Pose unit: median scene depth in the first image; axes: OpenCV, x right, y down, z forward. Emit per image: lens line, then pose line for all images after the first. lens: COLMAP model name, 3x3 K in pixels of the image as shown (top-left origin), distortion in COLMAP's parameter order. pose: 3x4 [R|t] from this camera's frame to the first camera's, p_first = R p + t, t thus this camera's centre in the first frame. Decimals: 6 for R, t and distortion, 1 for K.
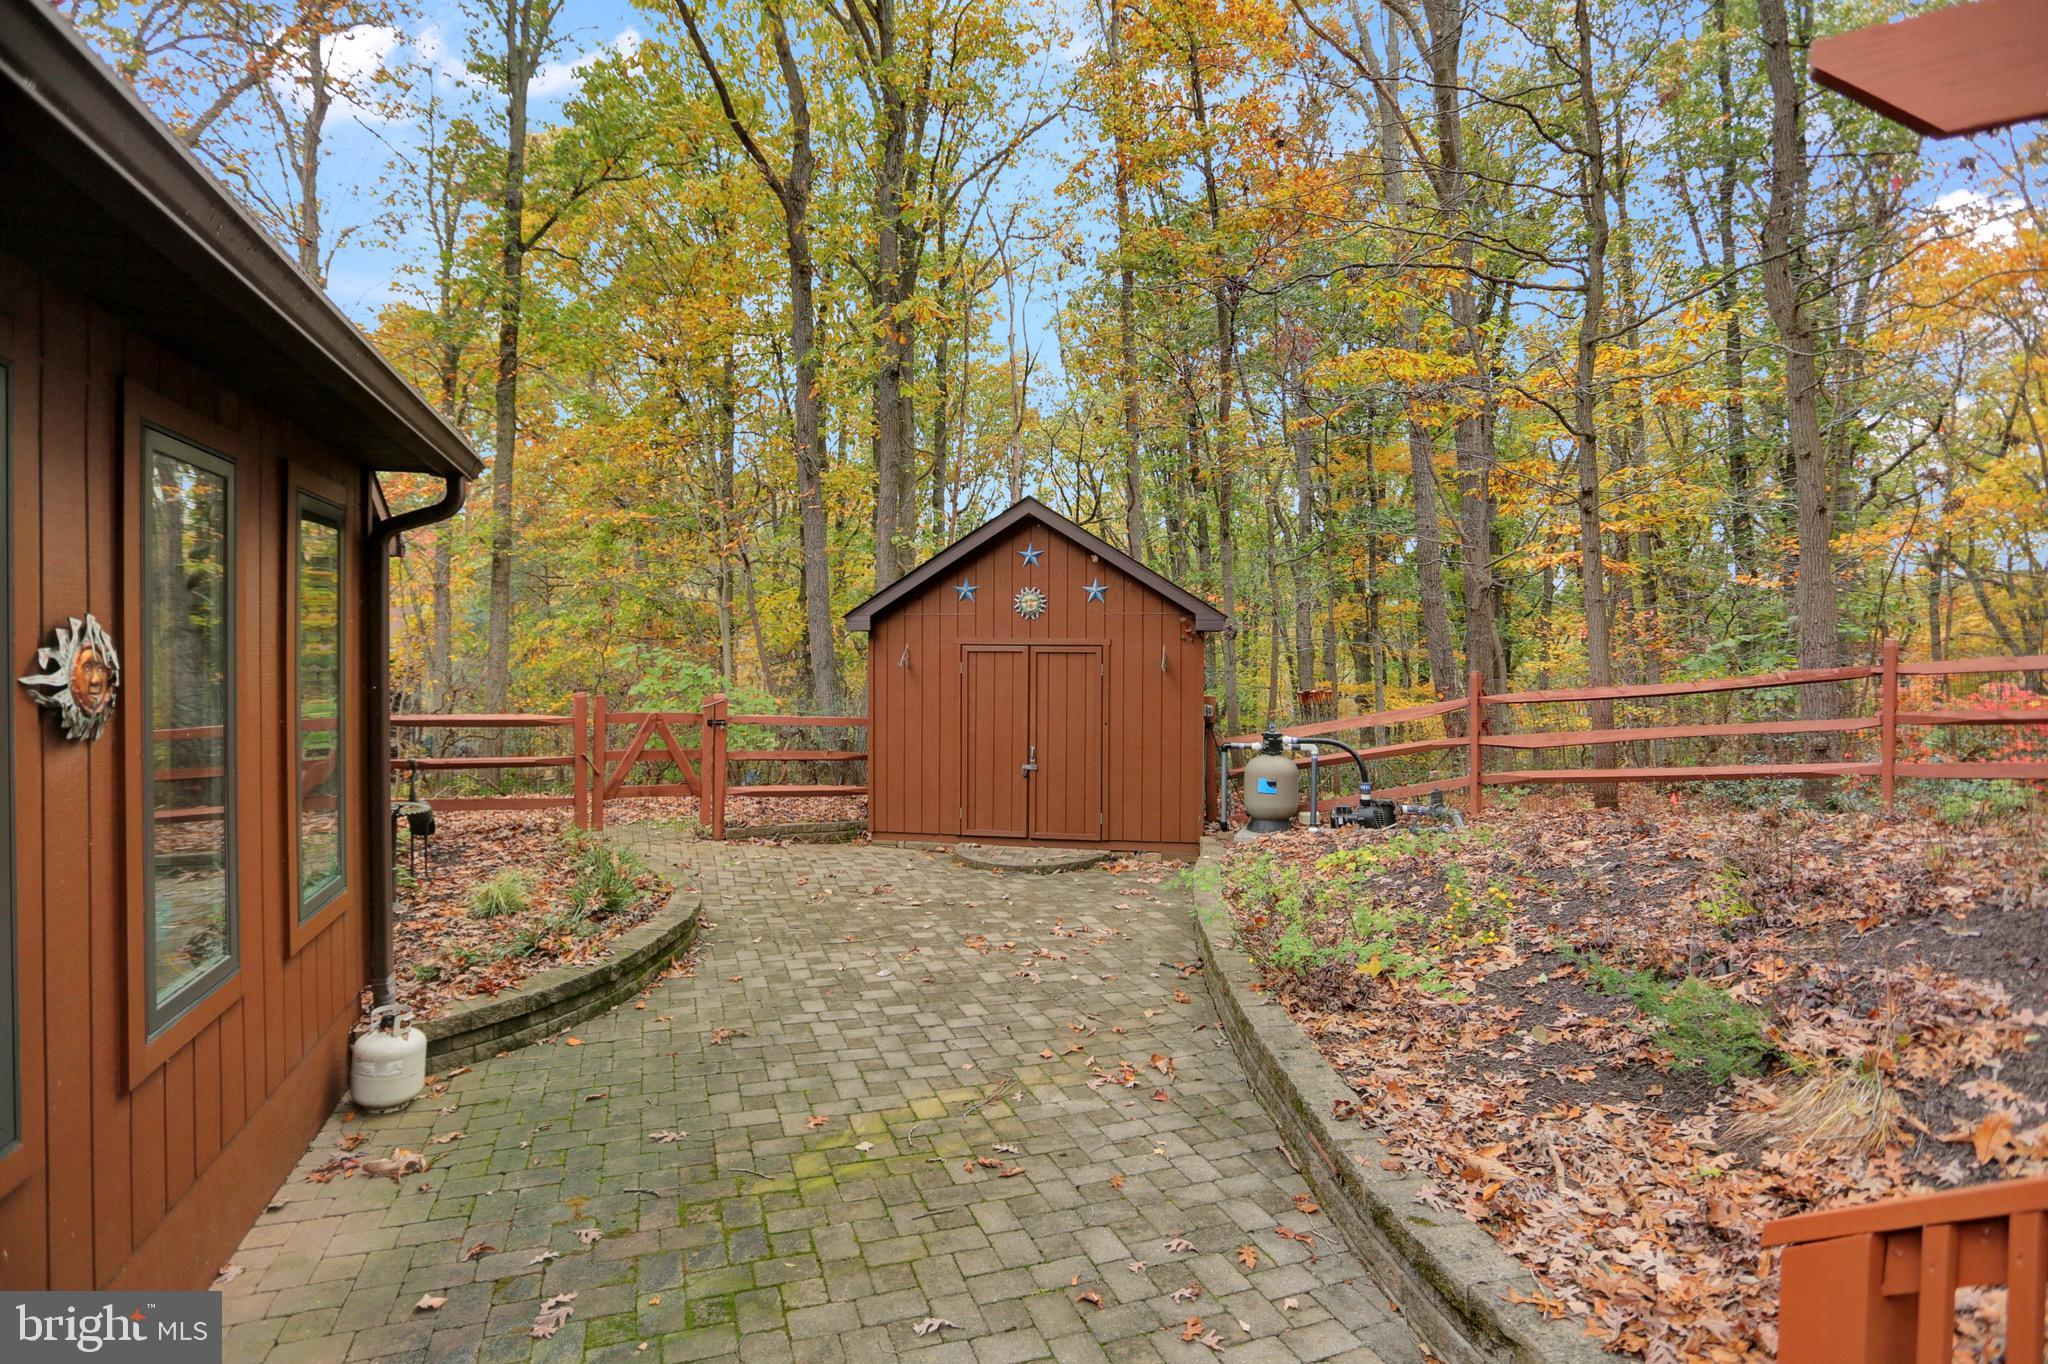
lens RADIAL K [[1019.5, 0, 1008.8], [0, 1019.5, 659.0], [0, 0, 1]] dist [-0.041404, 0.001024]
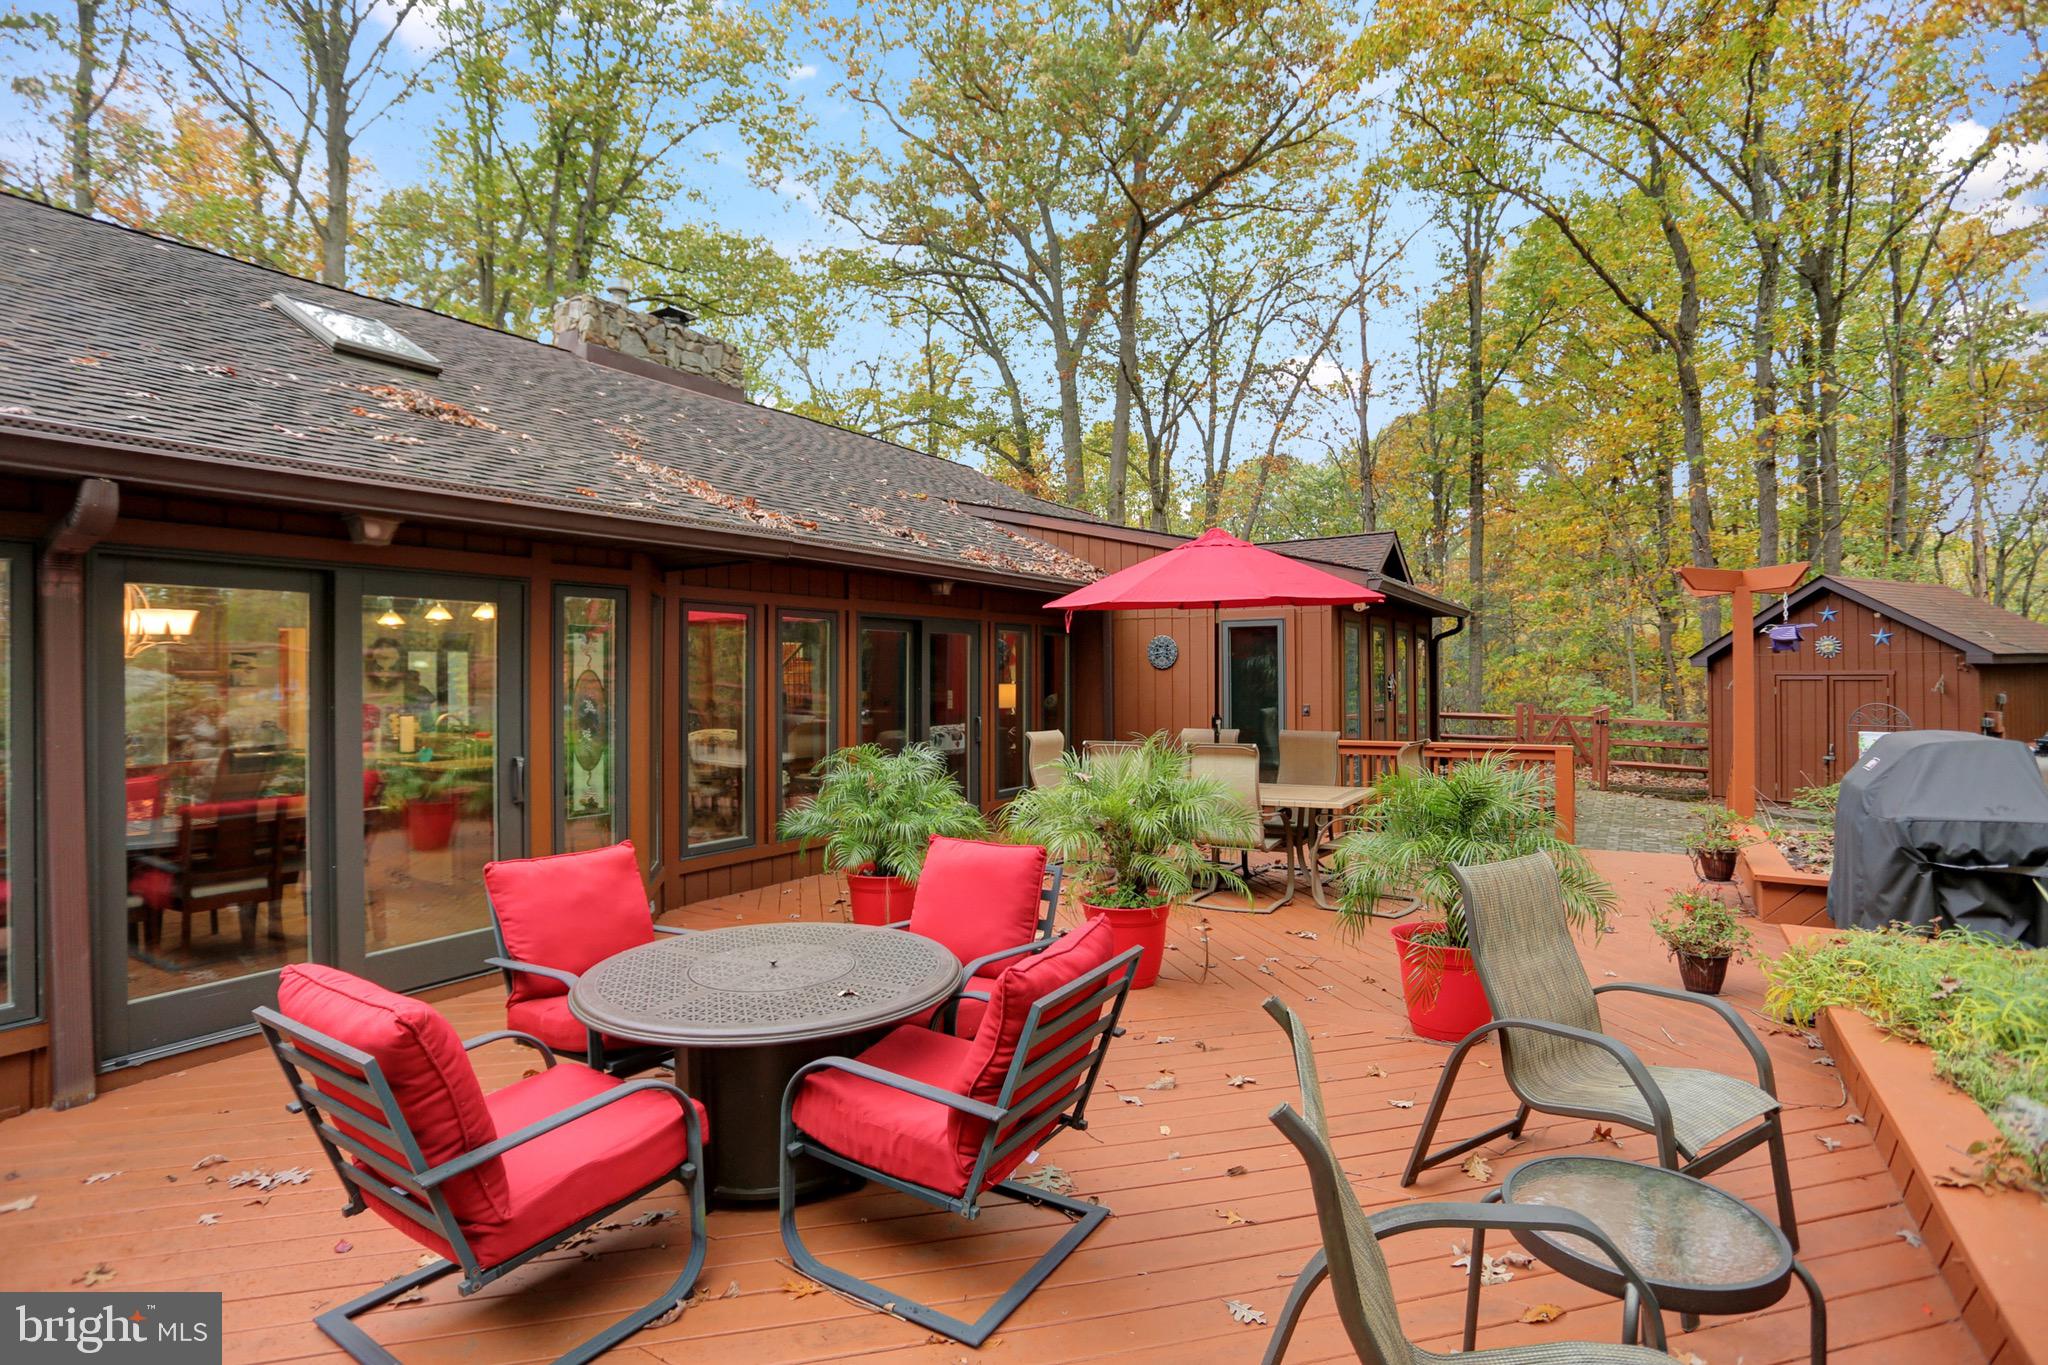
lens RADIAL K [[1019.5, 0, 1008.8], [0, 1019.5, 659.5], [0, 0, 1]] dist [-0.041404, 0.001024]
pose [[0.621947, -0.026009, -0.782627, 0.210917], [0.006413, 0.999584, -0.028123, -0.002241], [0.783033, 0.012472, 0.621855, -0.424242]]
